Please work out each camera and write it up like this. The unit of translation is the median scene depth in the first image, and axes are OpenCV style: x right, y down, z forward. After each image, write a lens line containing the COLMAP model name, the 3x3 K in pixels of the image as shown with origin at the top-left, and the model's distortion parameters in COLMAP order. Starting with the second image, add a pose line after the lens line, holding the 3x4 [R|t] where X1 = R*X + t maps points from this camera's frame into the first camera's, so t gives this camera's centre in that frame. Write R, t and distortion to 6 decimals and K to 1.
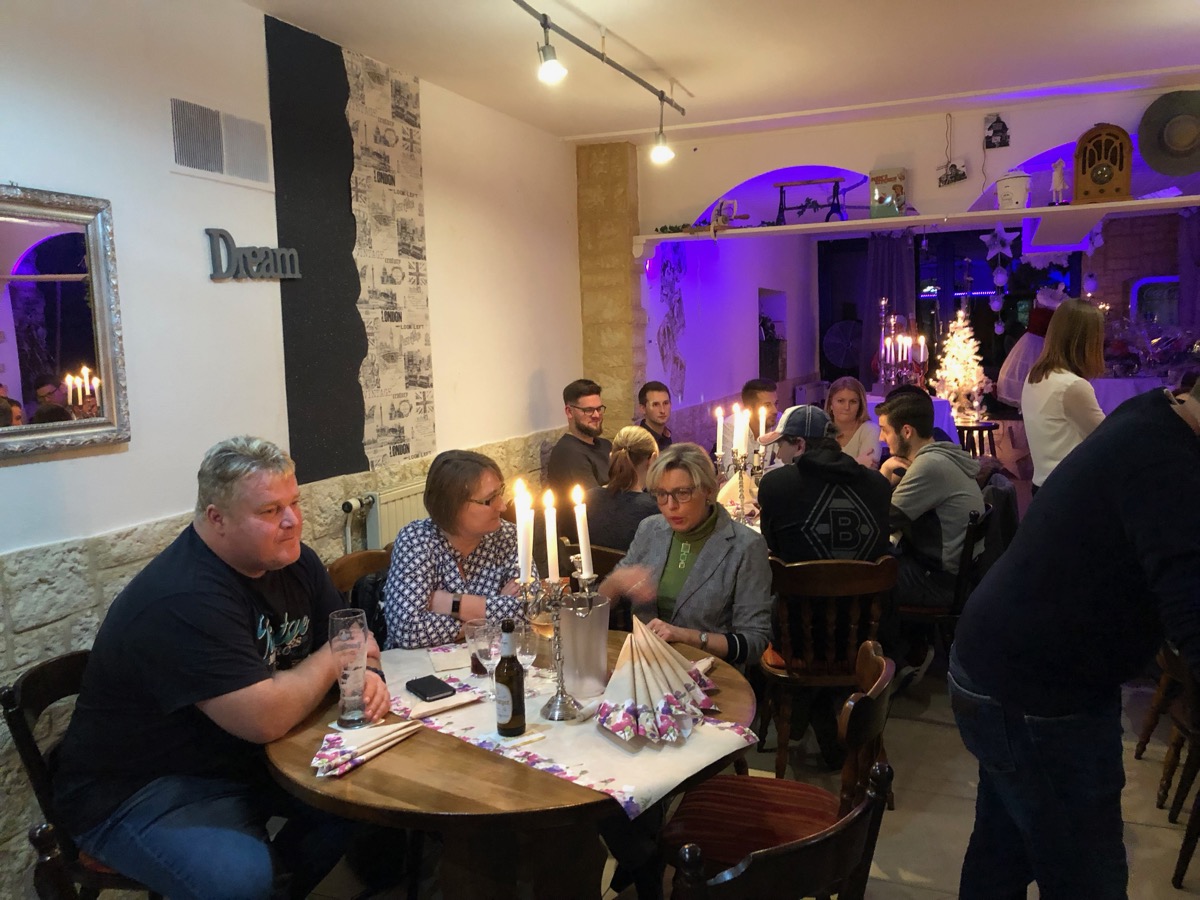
lens RADIAL K [[976.8, 0, 616.5], [0, 976.8, 450.2], [0, 0, 1]] dist [0.024812, -0.012959]
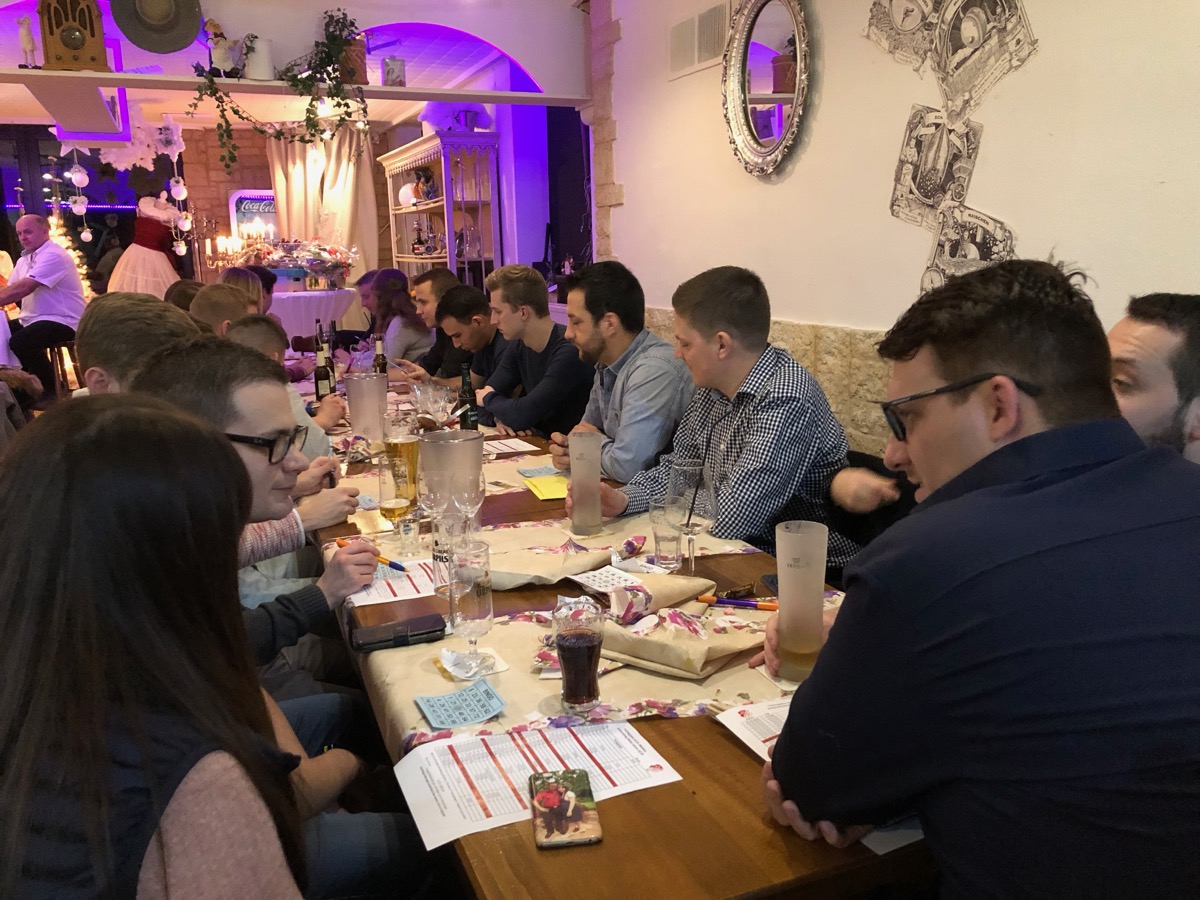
lens RADIAL K [[976.8, 0, 612.1], [0, 976.8, 448.5], [0, 0, 1]] dist [0.024812, -0.012959]
pose [[0.720787, -0.117041, 0.683204, 0.167979], [0.070860, 0.992919, 0.095340, 0.034039], [-0.689526, -0.020308, 0.723976, 0.005960]]
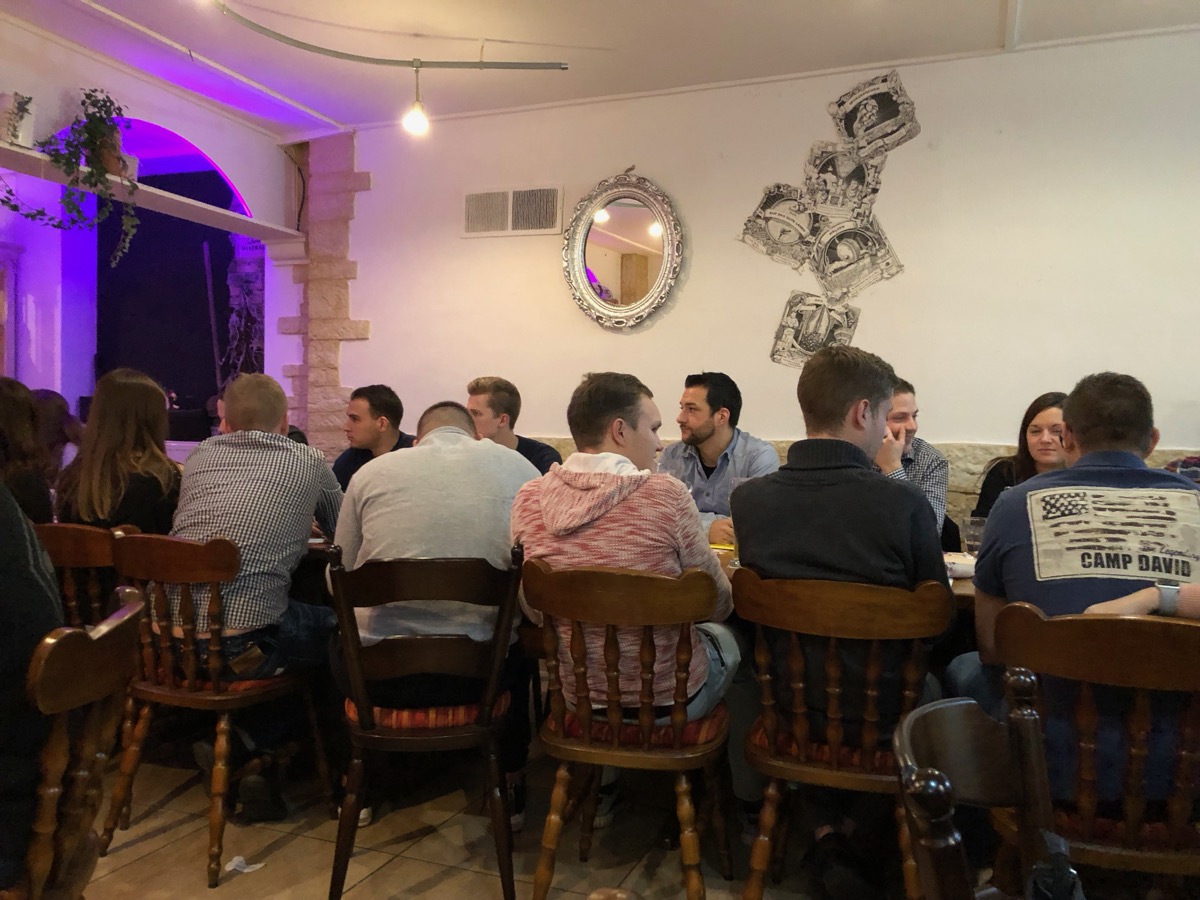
lens RADIAL K [[976.8, 0, 605.9], [0, 976.8, 449.3], [0, 0, 1]] dist [0.024812, -0.012959]
pose [[-0.009146, 0.016523, 0.999822, -0.122795], [0.095005, 0.995355, -0.015580, 0.038618], [-0.995435, 0.094846, -0.010674, 0.451004]]
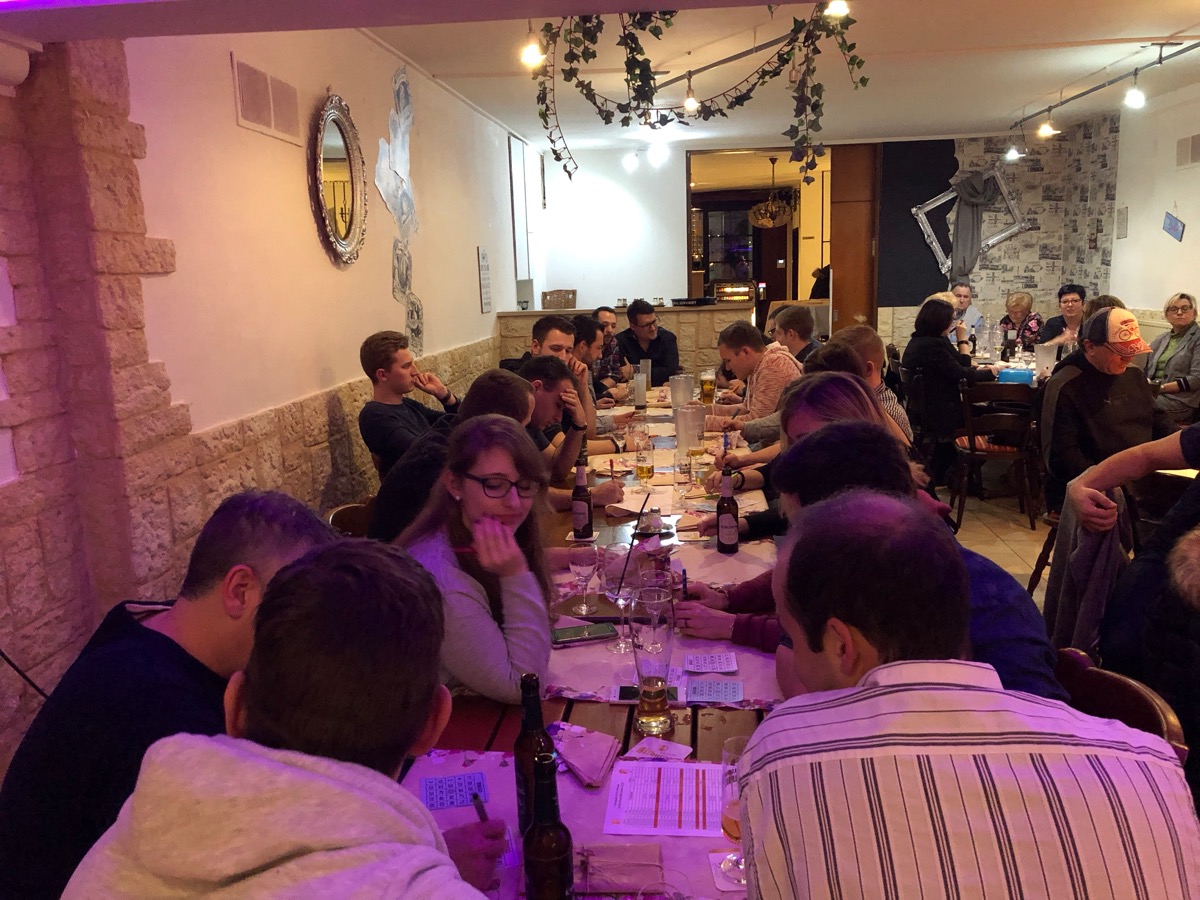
lens RADIAL K [[976.8, 0, 604.6], [0, 976.8, 442.4], [0, 0, 1]] dist [0.024812, -0.012959]
pose [[-0.956013, 0.109865, -0.271971, 0.749956], [0.027577, 0.956764, 0.289554, -0.164213], [0.292024, 0.269317, -0.917709, 1.247417]]
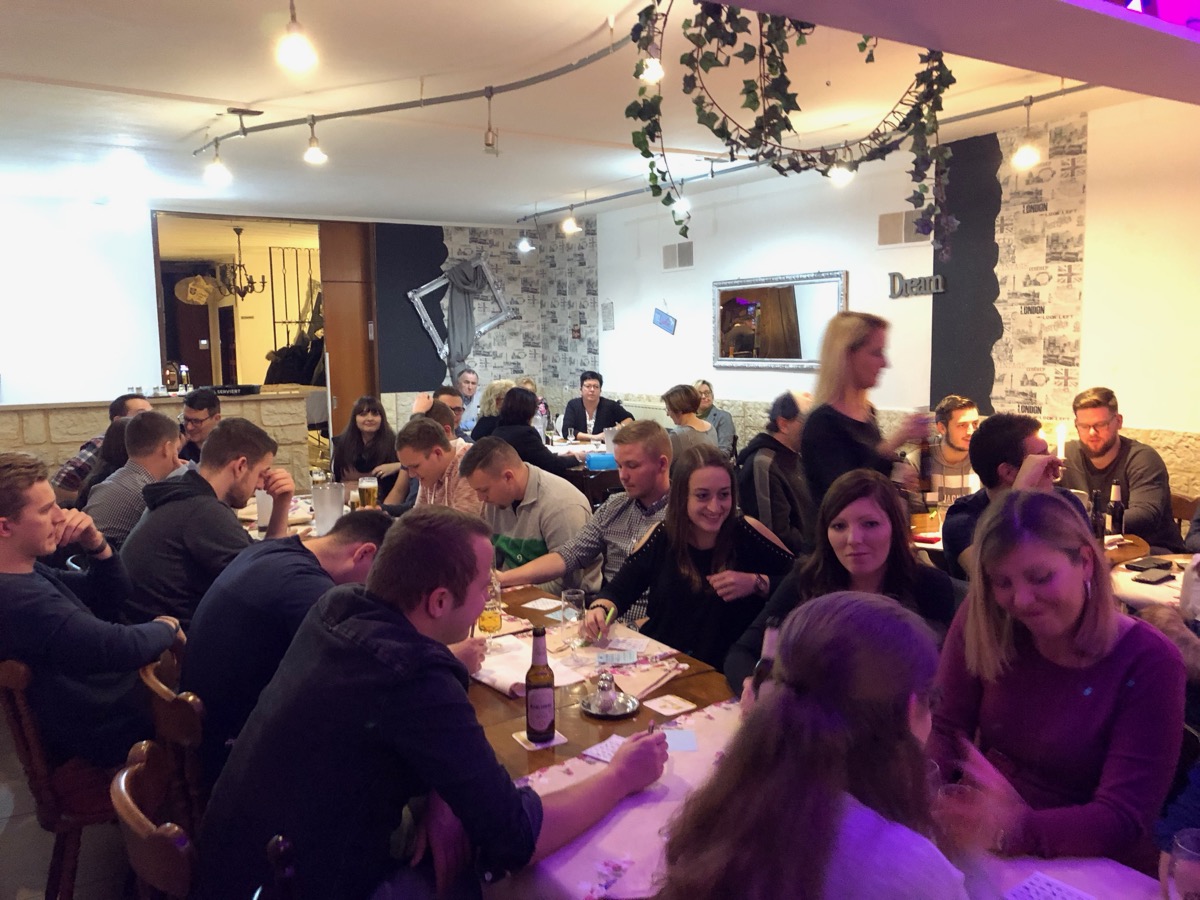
lens RADIAL K [[976.8, 0, 604.2], [0, 976.8, 453.5], [0, 0, 1]] dist [0.024812, -0.012959]
pose [[-0.589387, 0.132292, -0.796946, 0.862055], [-0.063259, 0.975914, 0.208784, -0.150049], [0.805371, 0.173469, -0.566822, 1.042253]]
